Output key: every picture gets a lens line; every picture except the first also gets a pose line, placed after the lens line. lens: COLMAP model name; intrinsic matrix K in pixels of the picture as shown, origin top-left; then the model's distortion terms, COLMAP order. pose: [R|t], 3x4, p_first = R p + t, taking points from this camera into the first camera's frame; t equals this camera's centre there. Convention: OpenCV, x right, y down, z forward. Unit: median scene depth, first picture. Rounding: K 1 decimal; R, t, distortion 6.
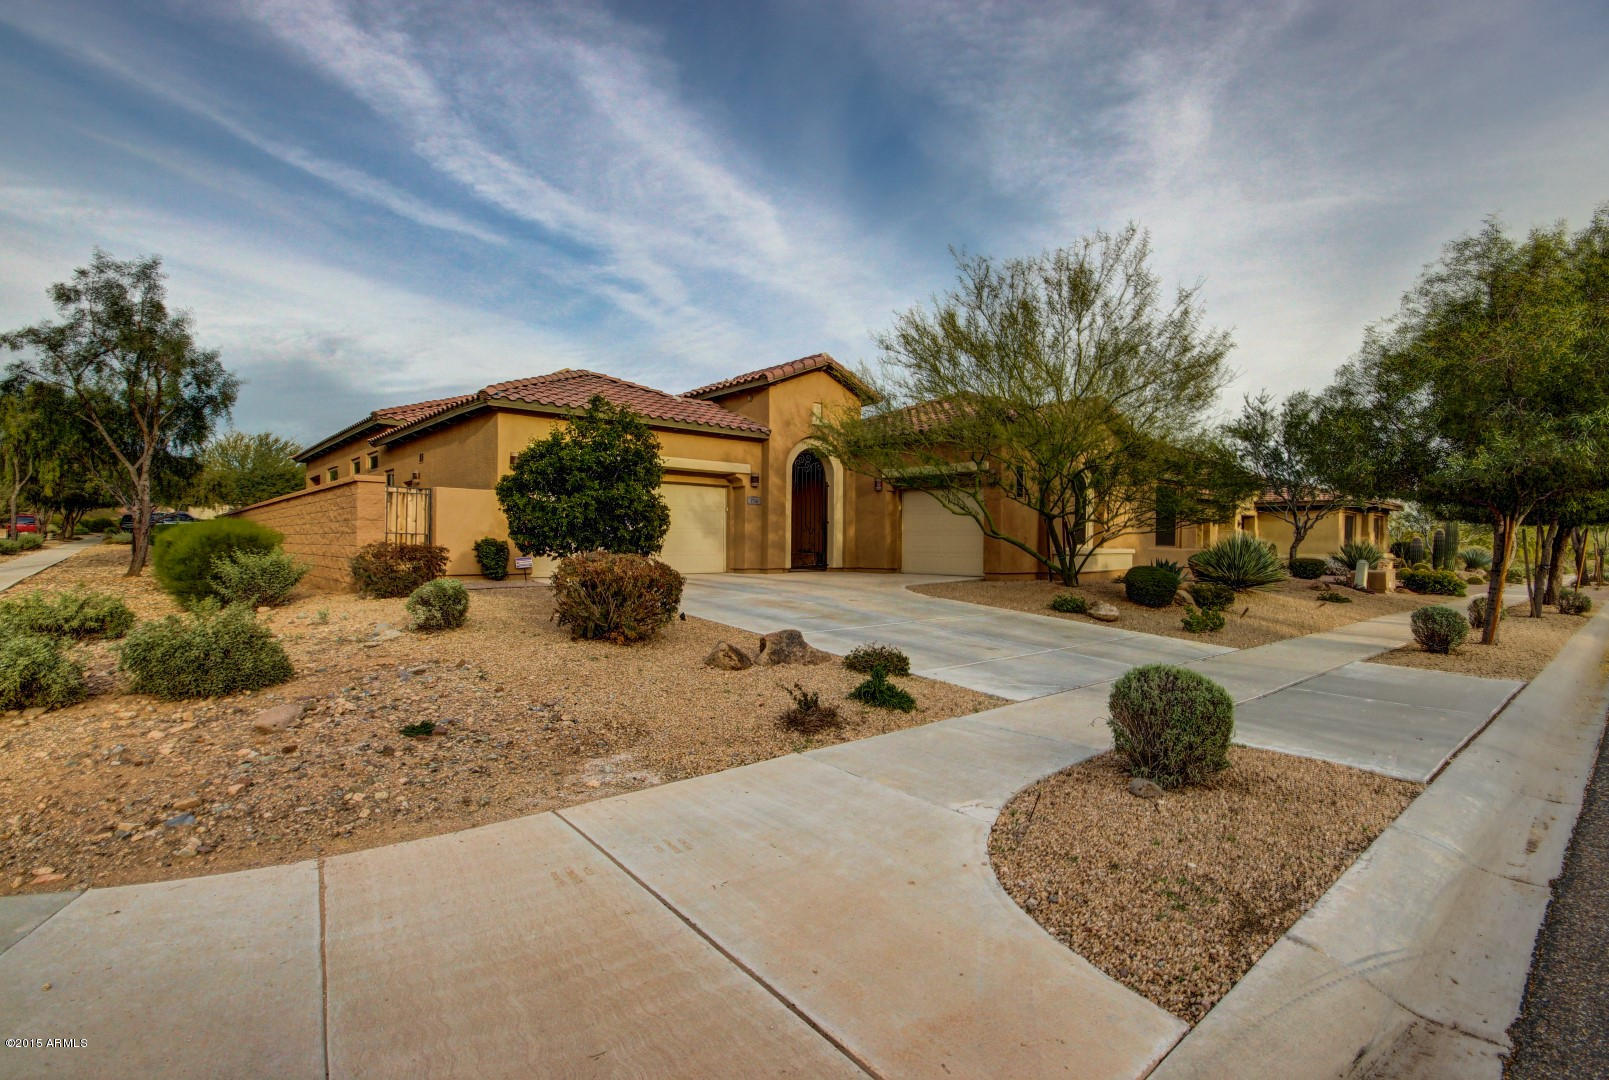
lens RADIAL K [[740.5, 0, 811.3], [0, 740.5, 538.9], [0, 0, 1]] dist [0.002106, 0.000148]
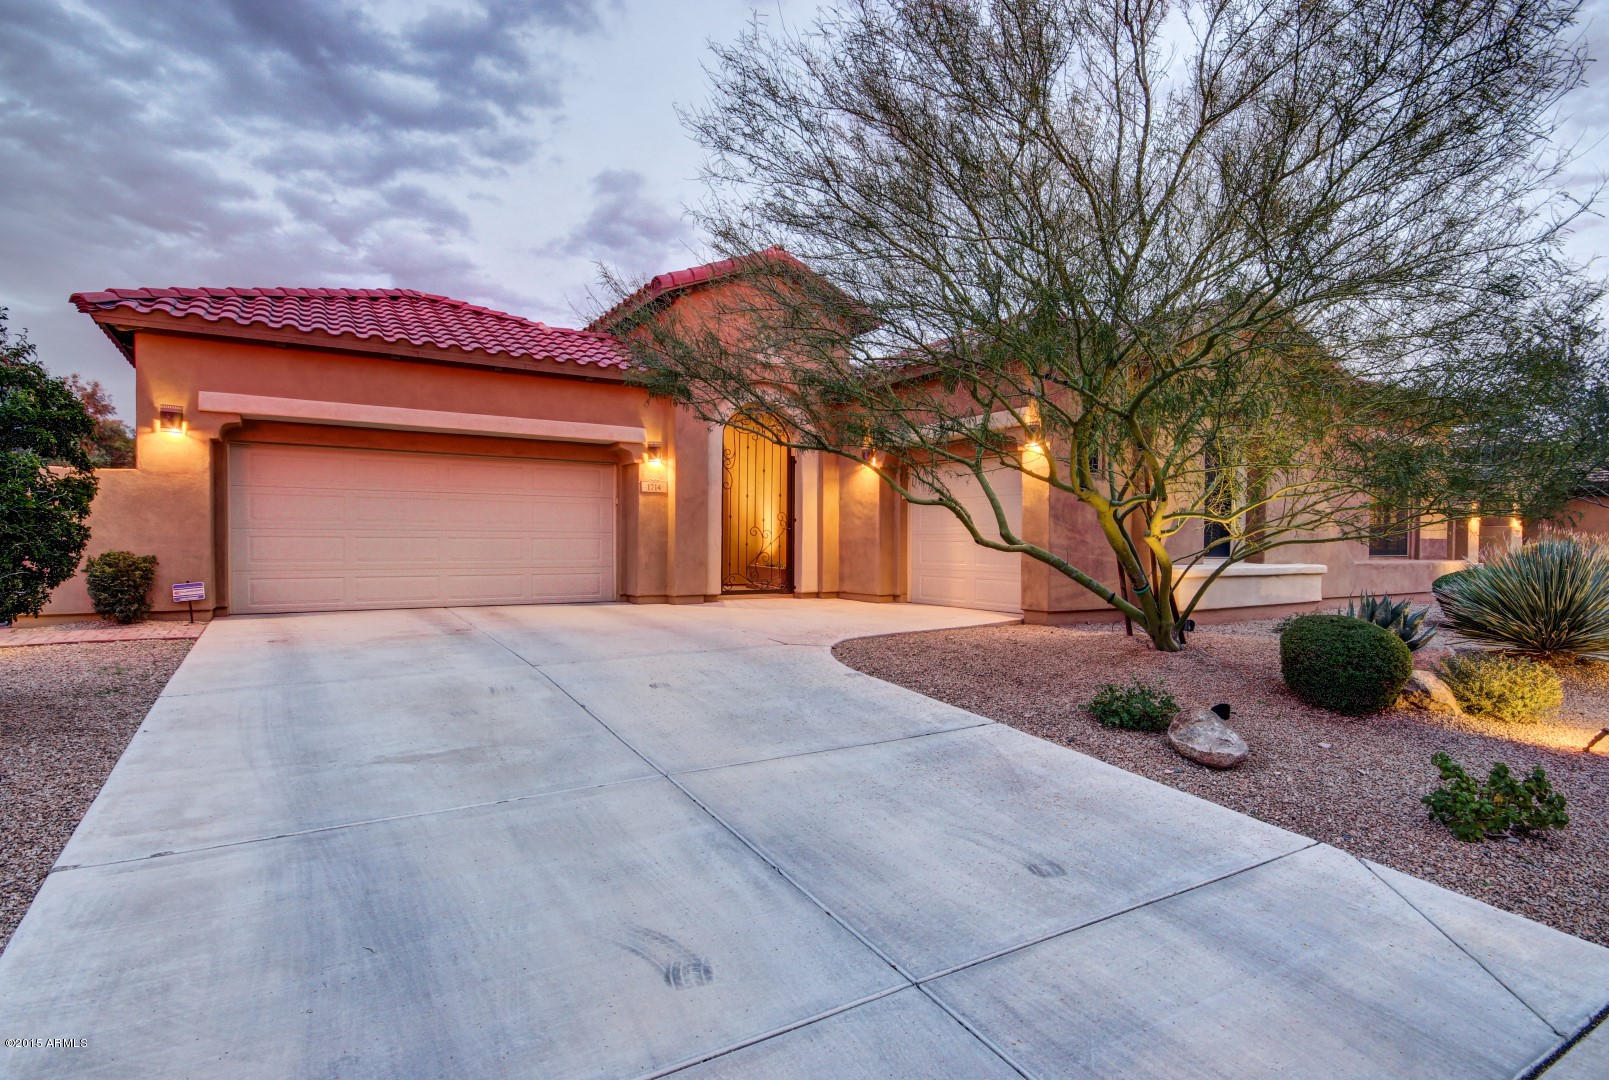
lens RADIAL K [[833.4, 0, 796.9], [0, 833.4, 540.7], [0, 0, 1]] dist [0.003093, -0.000209]
pose [[0.984928, 0.000434, -0.172962, 0.164967], [-0.000719, 0.999998, -0.001584, -0.004550], [0.172961, 0.001684, 0.984927, 0.337467]]
